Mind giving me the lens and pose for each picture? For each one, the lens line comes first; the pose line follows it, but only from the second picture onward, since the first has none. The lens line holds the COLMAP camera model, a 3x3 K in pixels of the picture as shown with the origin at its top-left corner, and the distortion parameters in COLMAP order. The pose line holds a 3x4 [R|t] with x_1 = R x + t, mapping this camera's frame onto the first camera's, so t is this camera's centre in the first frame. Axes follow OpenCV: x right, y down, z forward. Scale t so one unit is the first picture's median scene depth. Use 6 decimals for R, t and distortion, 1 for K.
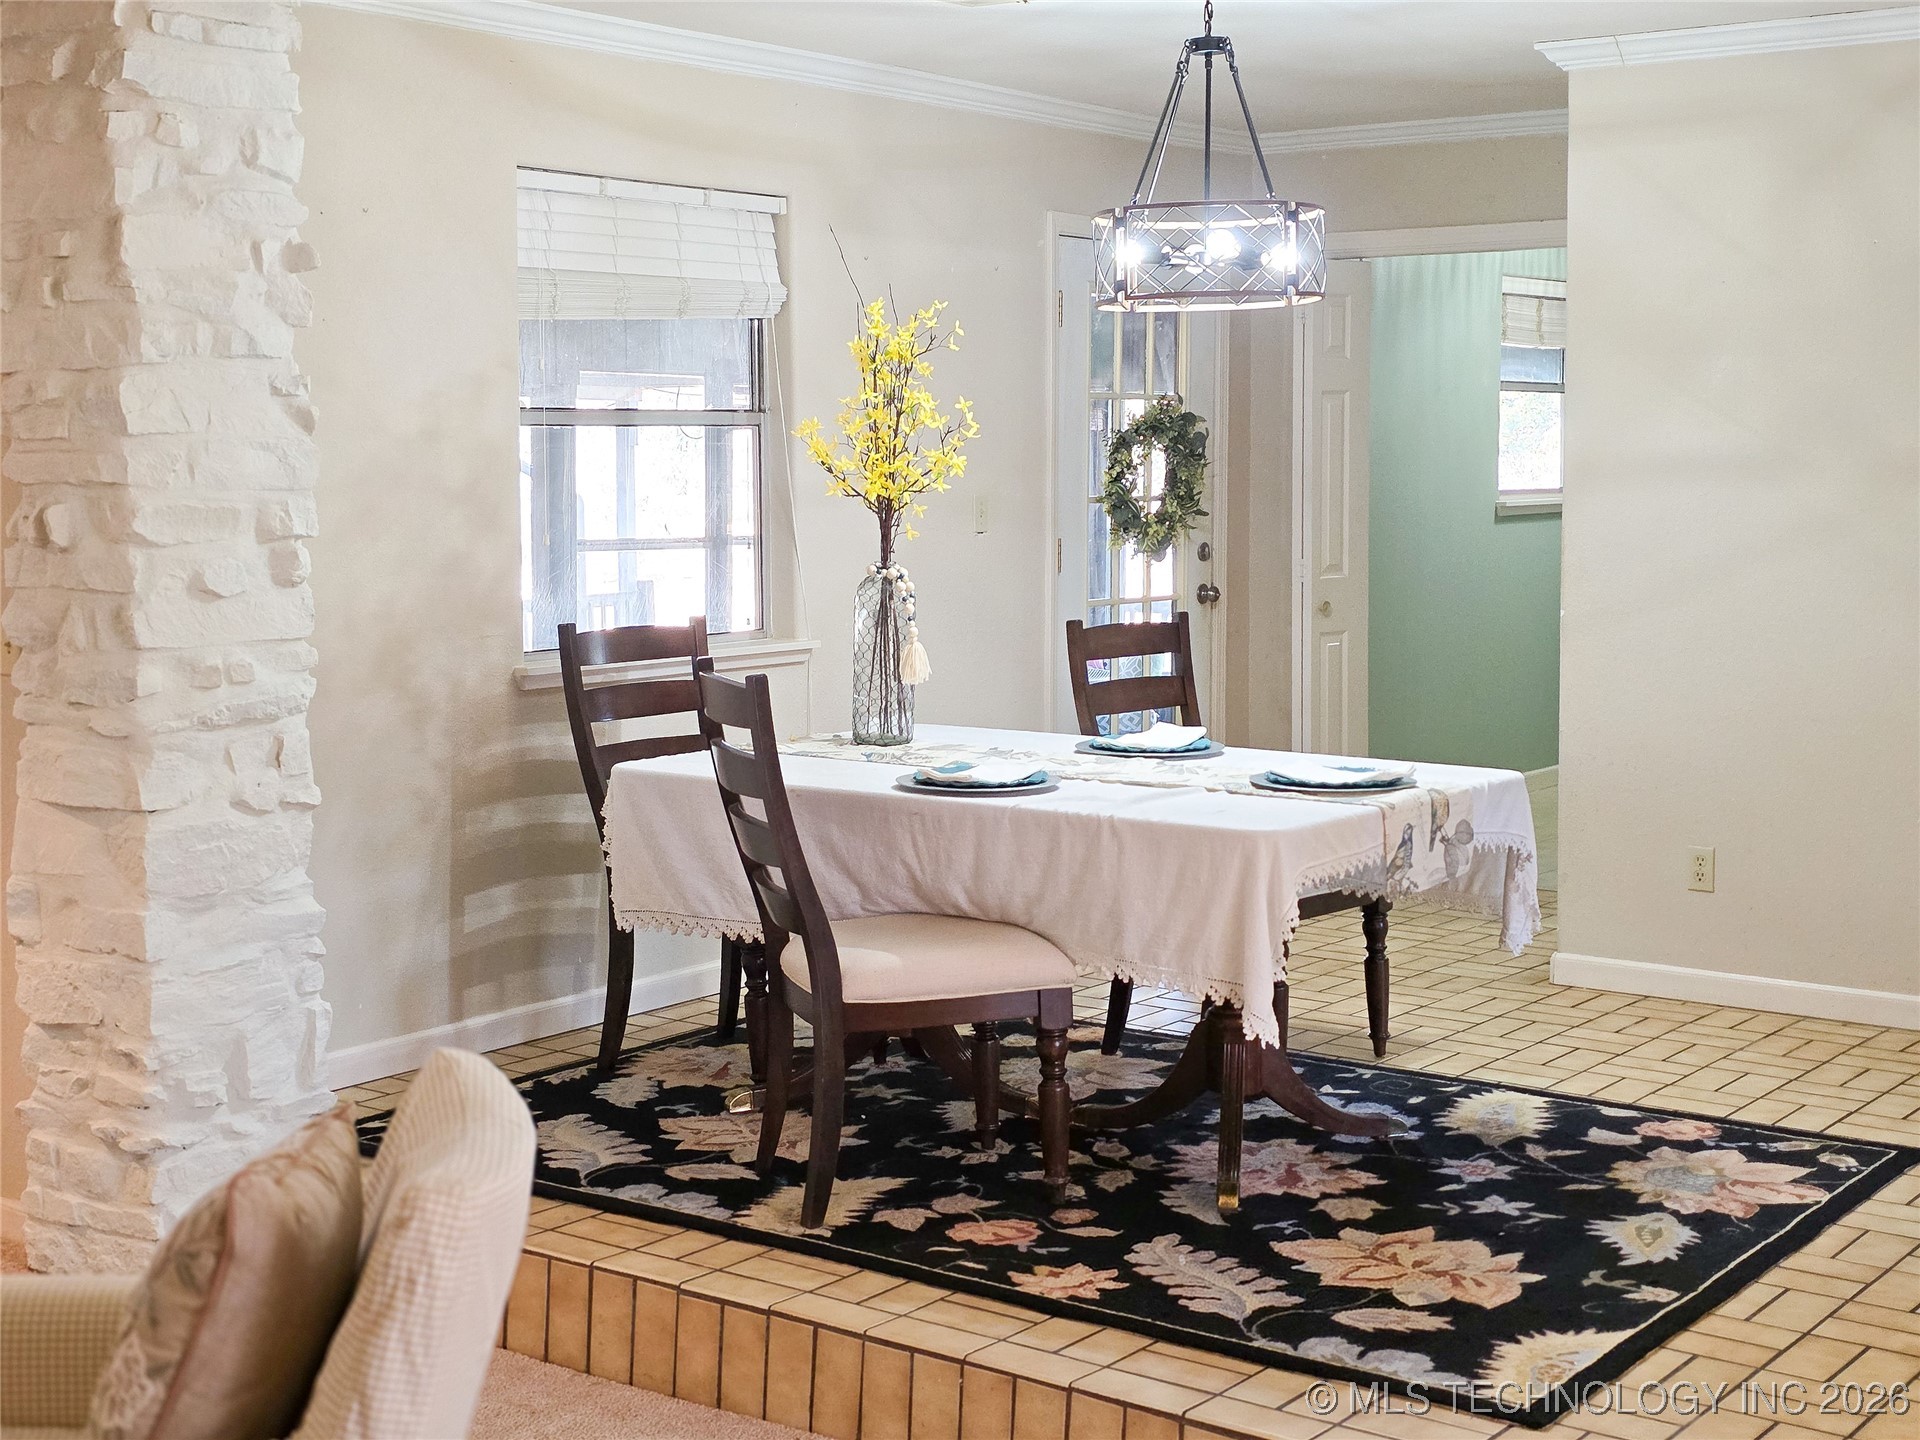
lens RADIAL K [[2600.9, 0, 1042.4], [0, 2600.9, 720.3], [0, 0, 1]] dist [0.229386, -0.730613]
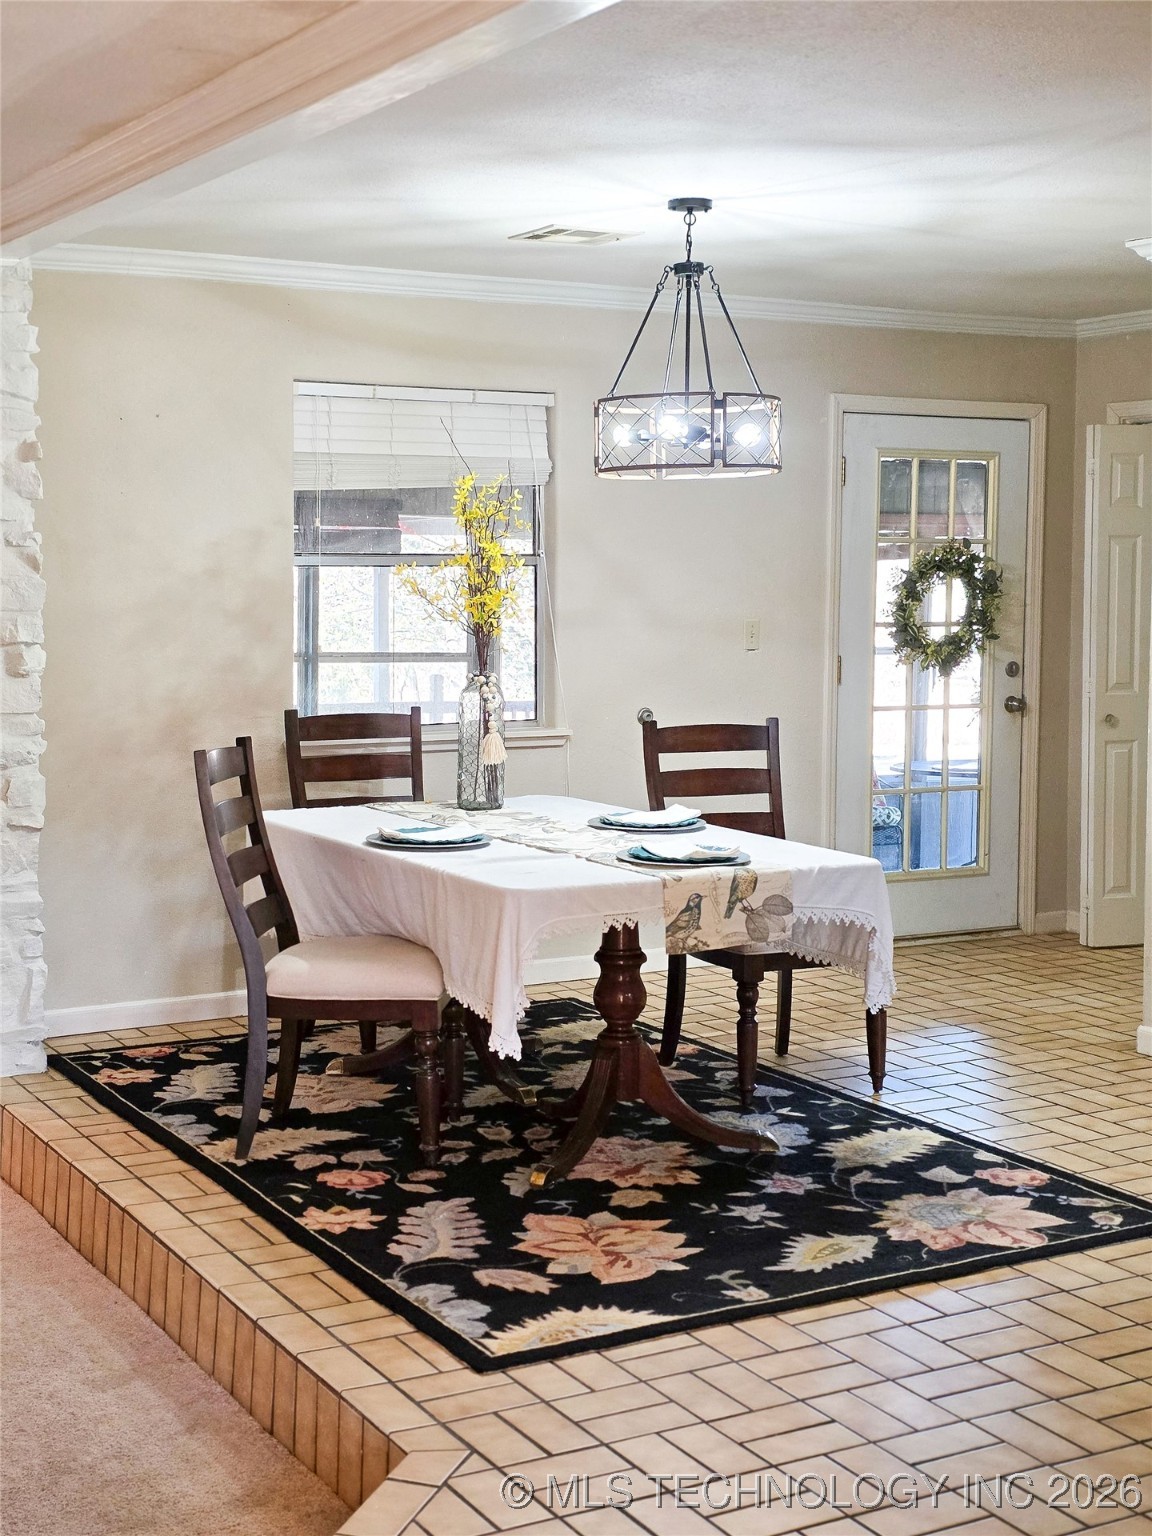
lens RADIAL K [[2080.7, 0, 626.0], [0, 2080.7, 770.6], [0, 0, 1]] dist [0.229386, -0.730613]
pose [[0.905086, 0.047277, -0.422593, 0.442422], [-0.050830, 0.998703, 0.002864, -0.016810], [0.422181, 0.018888, 0.906315, 0.074424]]
